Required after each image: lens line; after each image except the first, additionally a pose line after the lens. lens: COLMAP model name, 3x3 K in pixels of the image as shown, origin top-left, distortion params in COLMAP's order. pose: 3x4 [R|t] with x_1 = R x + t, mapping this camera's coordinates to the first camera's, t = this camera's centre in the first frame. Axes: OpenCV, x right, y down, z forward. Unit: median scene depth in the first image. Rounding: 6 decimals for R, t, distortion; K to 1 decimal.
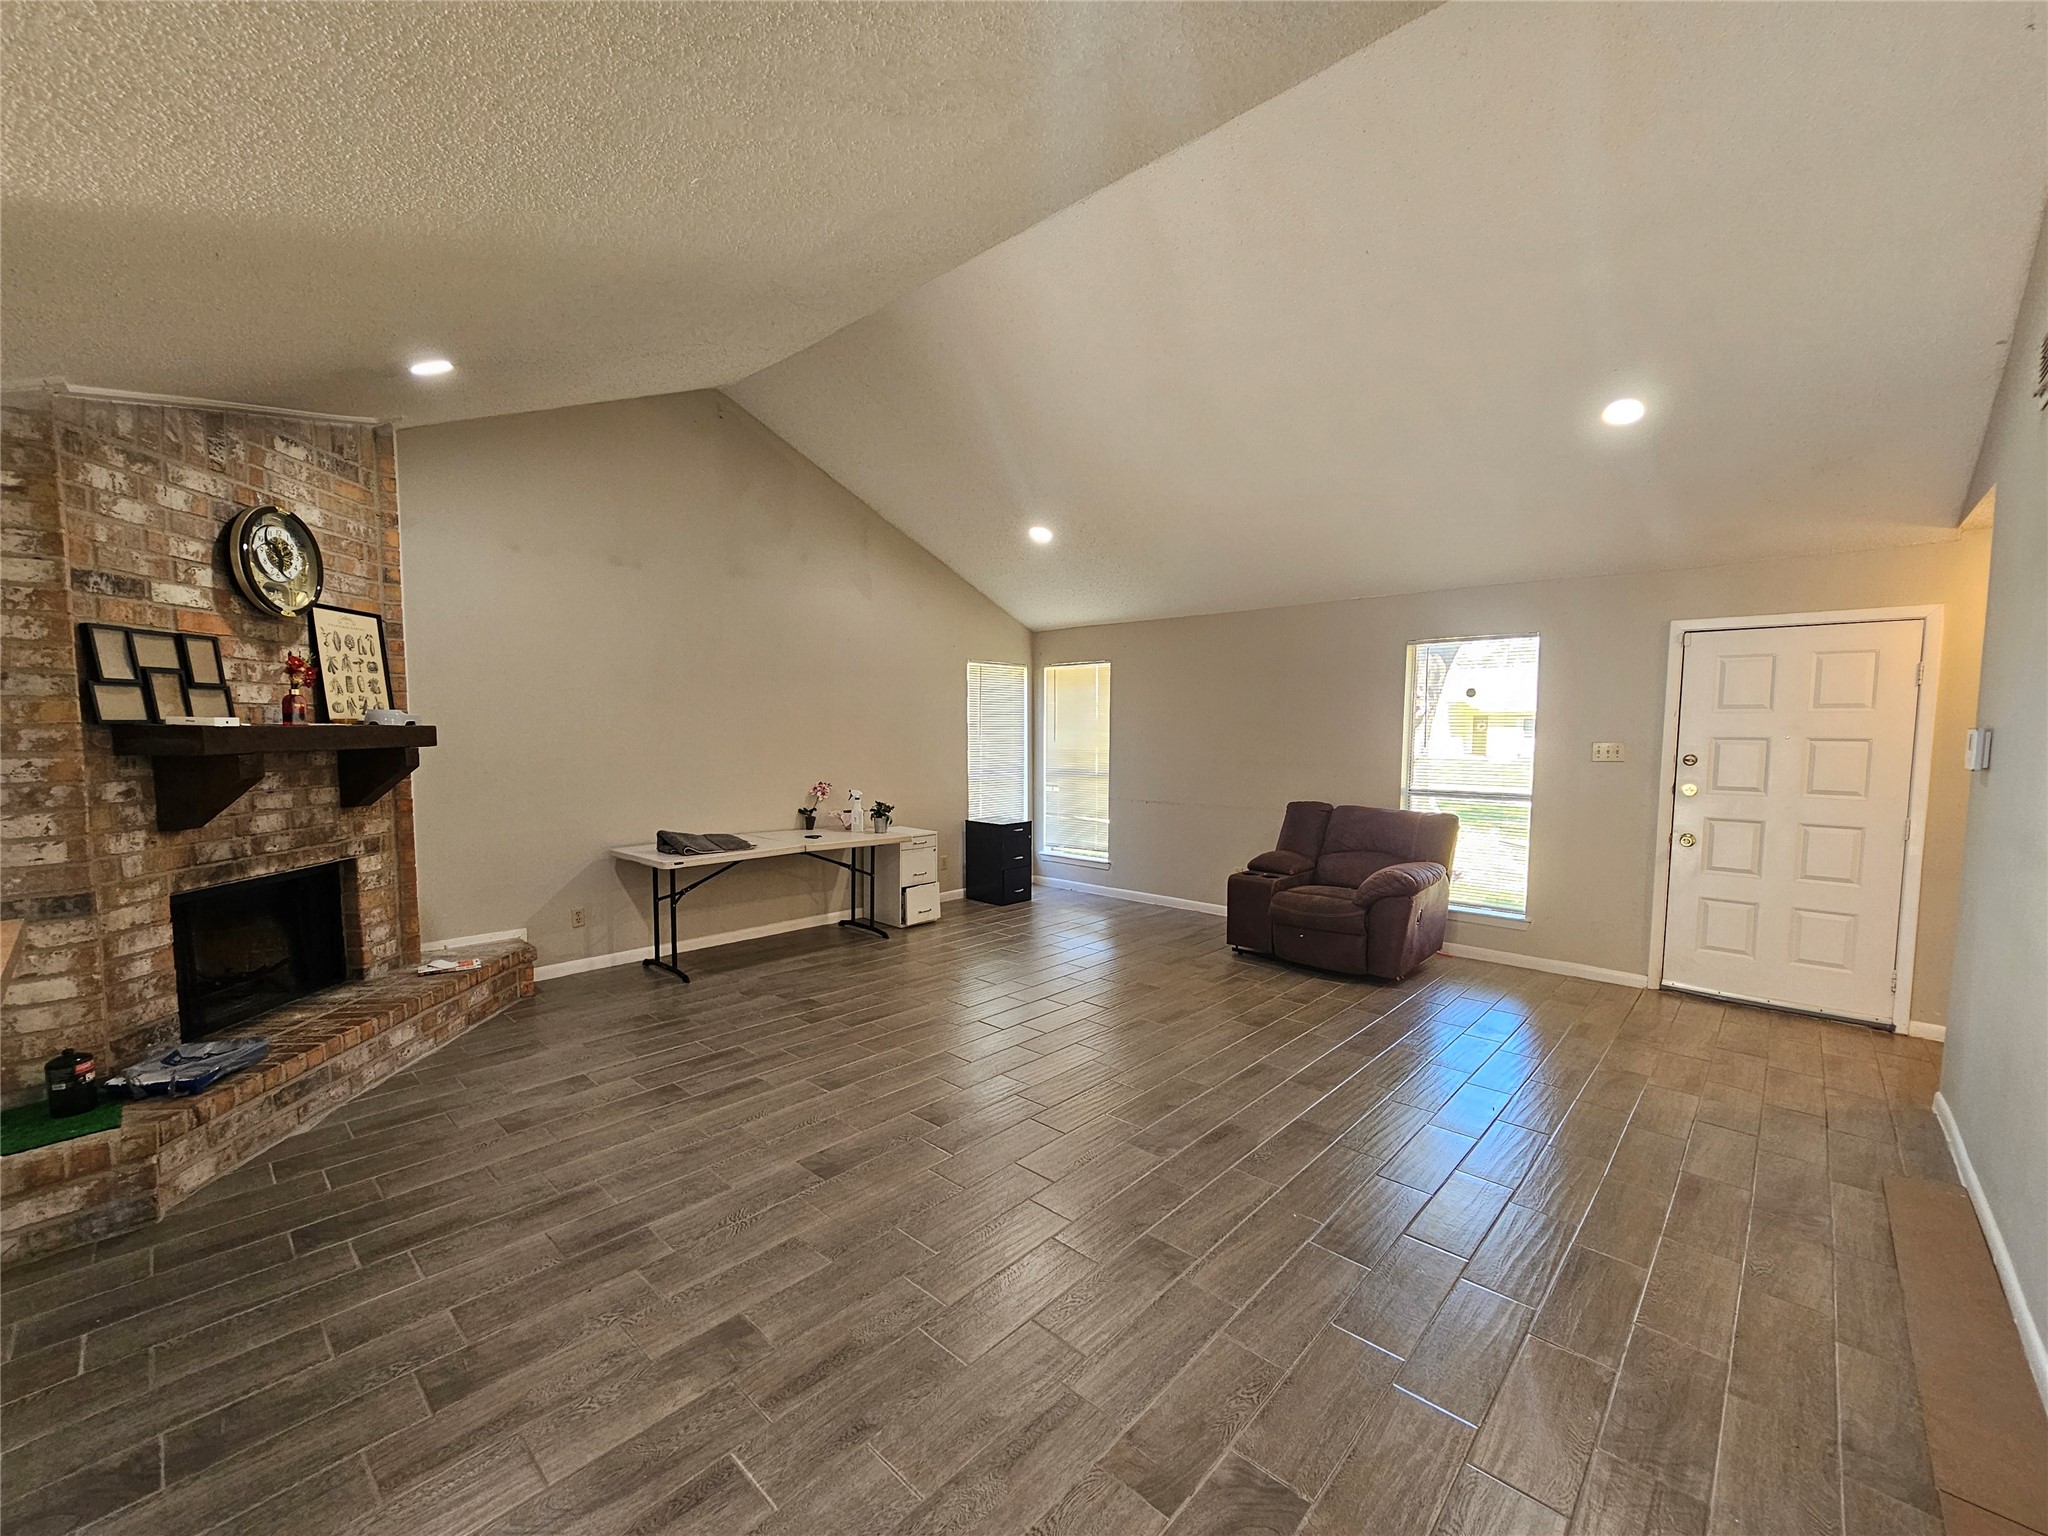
lens RADIAL K [[836.0, 0, 1018.1], [0, 836.0, 770.4], [0, 0, 1]] dist [-0.003281, 0.002019]
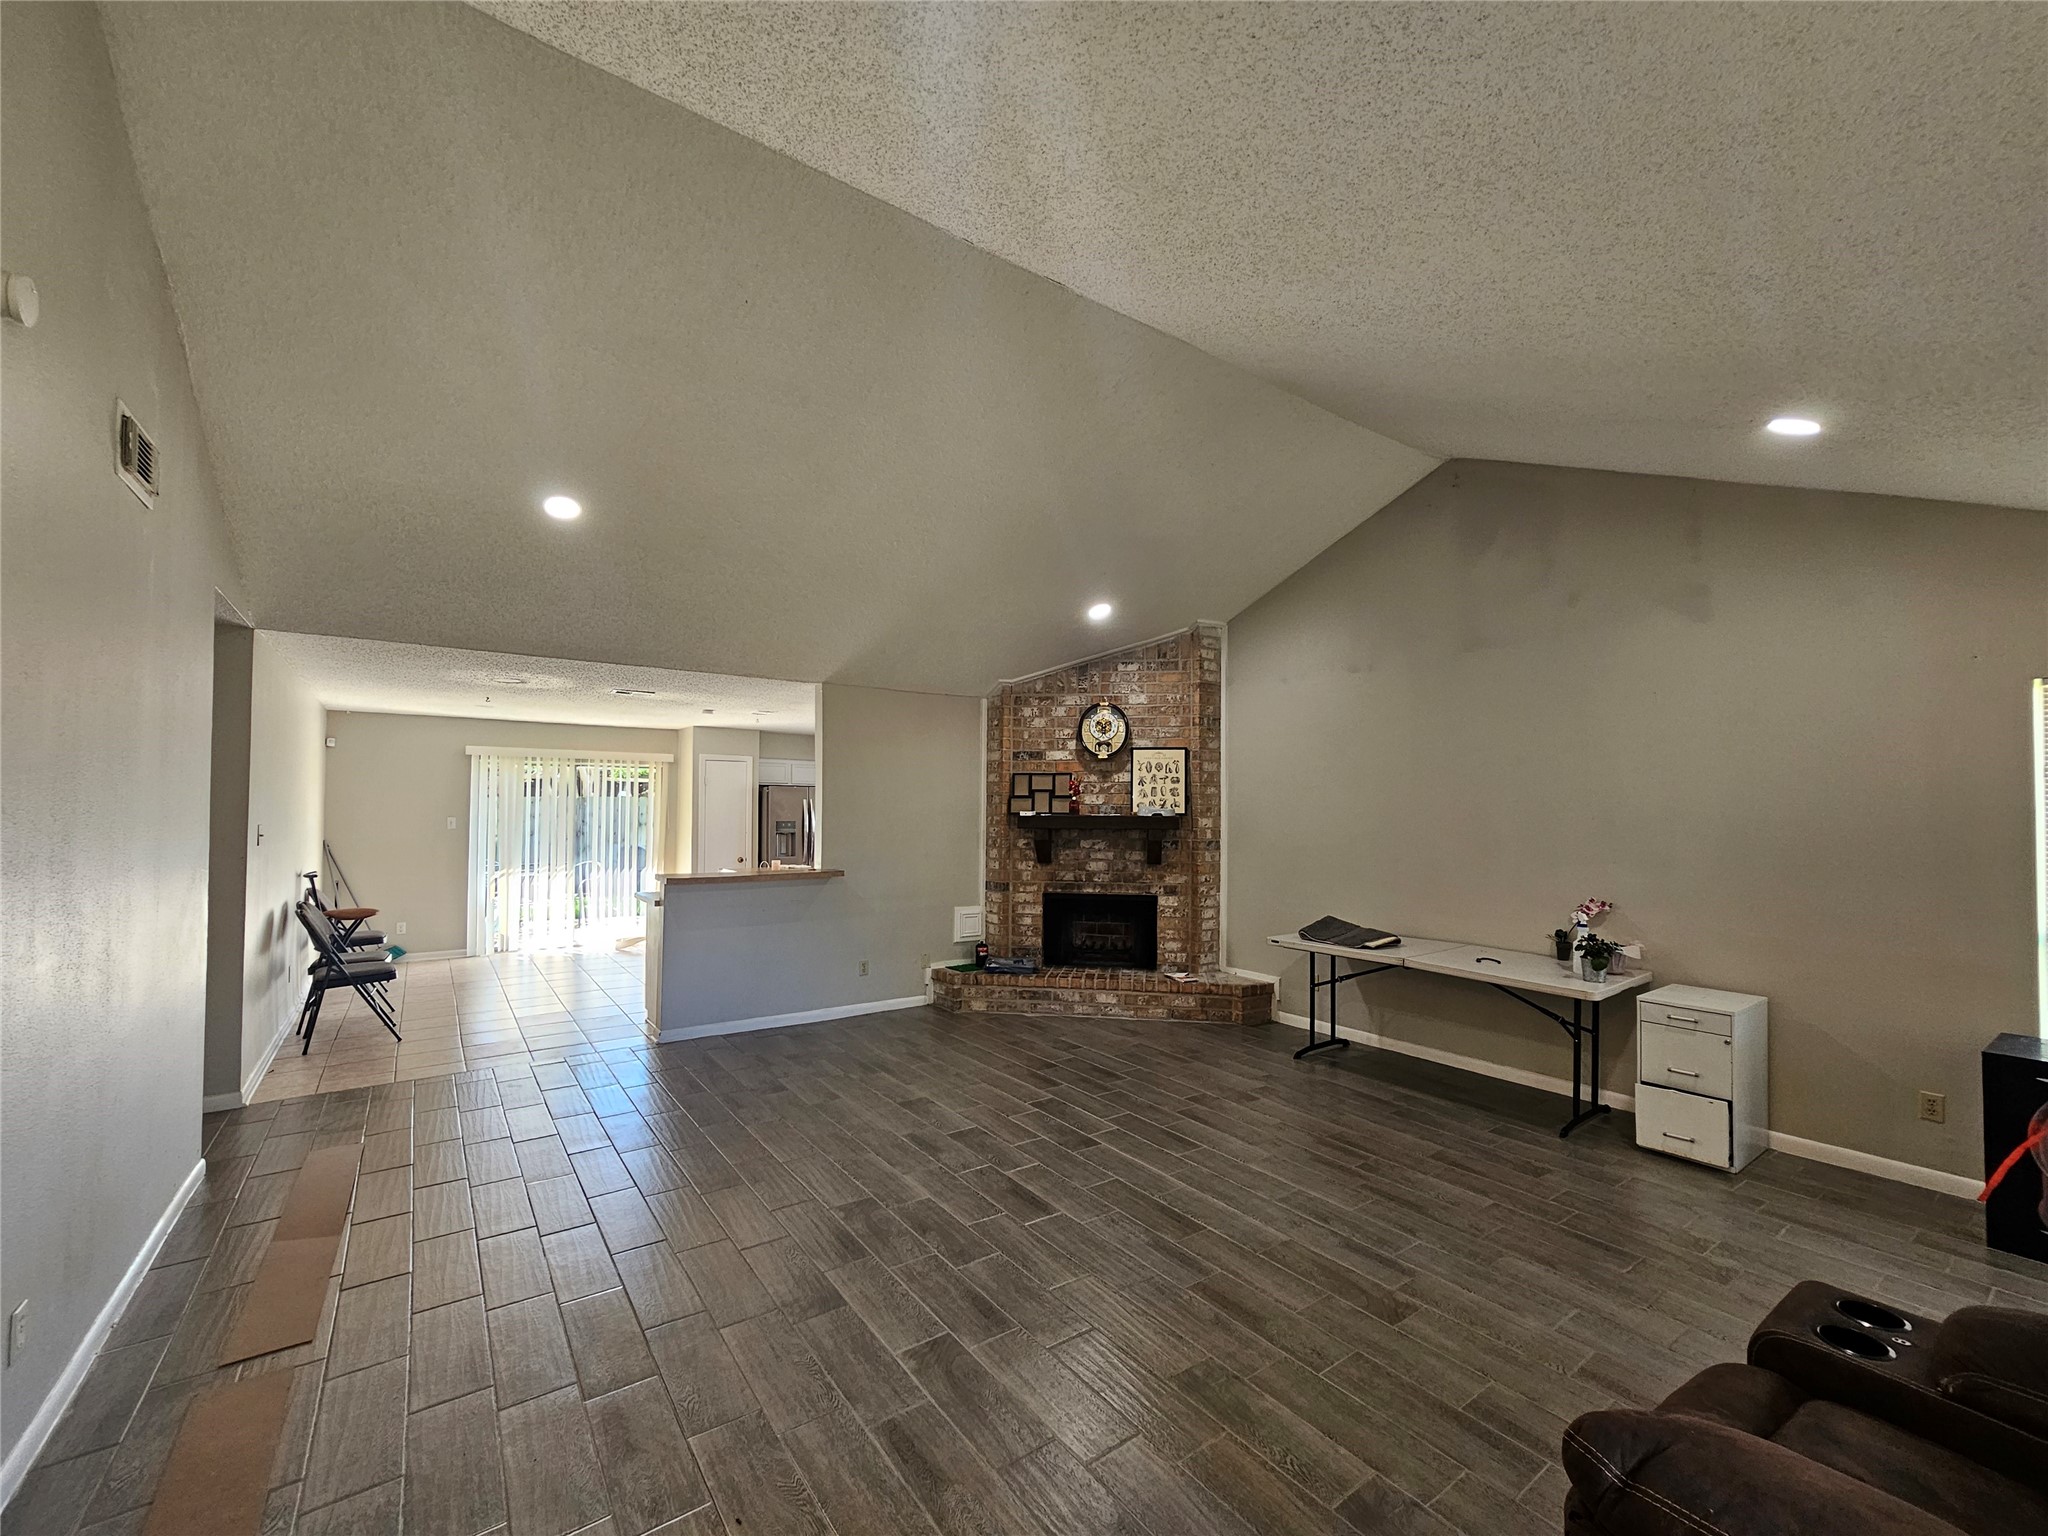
lens RADIAL K [[836.0, 0, 1024.3], [0, 836.0, 773.8], [0, 0, 1]] dist [-0.003281, 0.002019]
pose [[-0.188318, -0.046251, -0.981018, 0.932858], [-0.058461, 0.997647, -0.035813, -0.063892], [0.980367, 0.050607, -0.190579, 1.079542]]
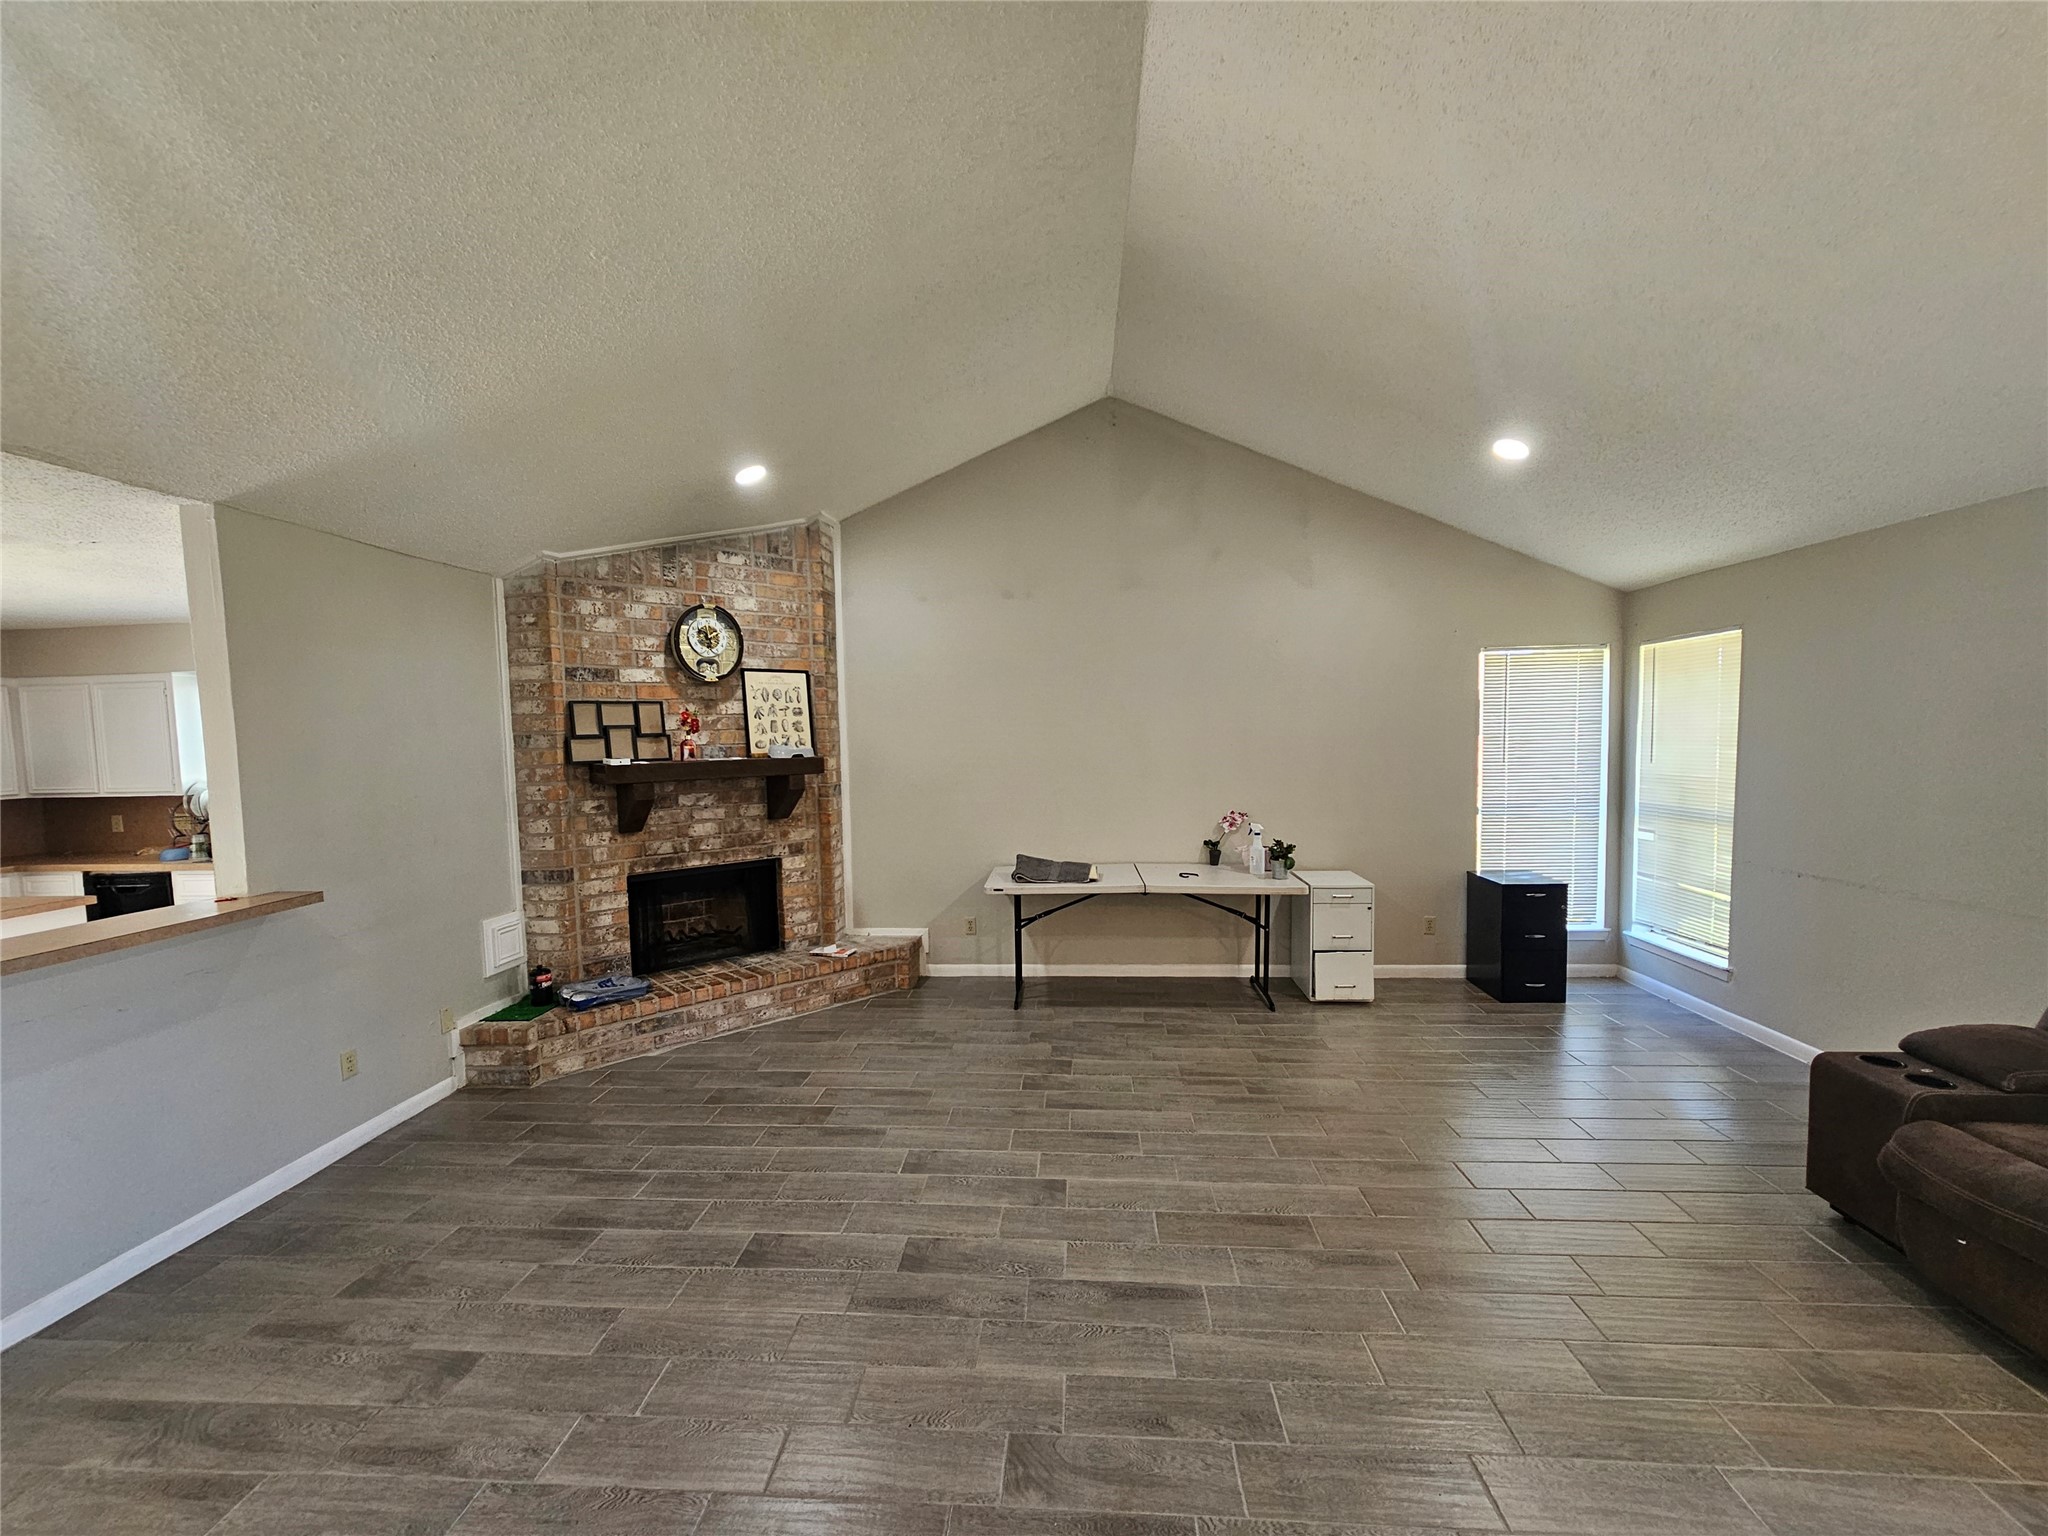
lens RADIAL K [[836.0, 0, 1019.7], [0, 836.0, 777.6], [0, 0, 1]] dist [-0.003281, 0.002019]
pose [[0.630962, 0.023733, -0.775451, 0.481500], [-0.017223, 0.999714, 0.016584, -0.051247], [0.775623, 0.002892, 0.631190, 0.473294]]
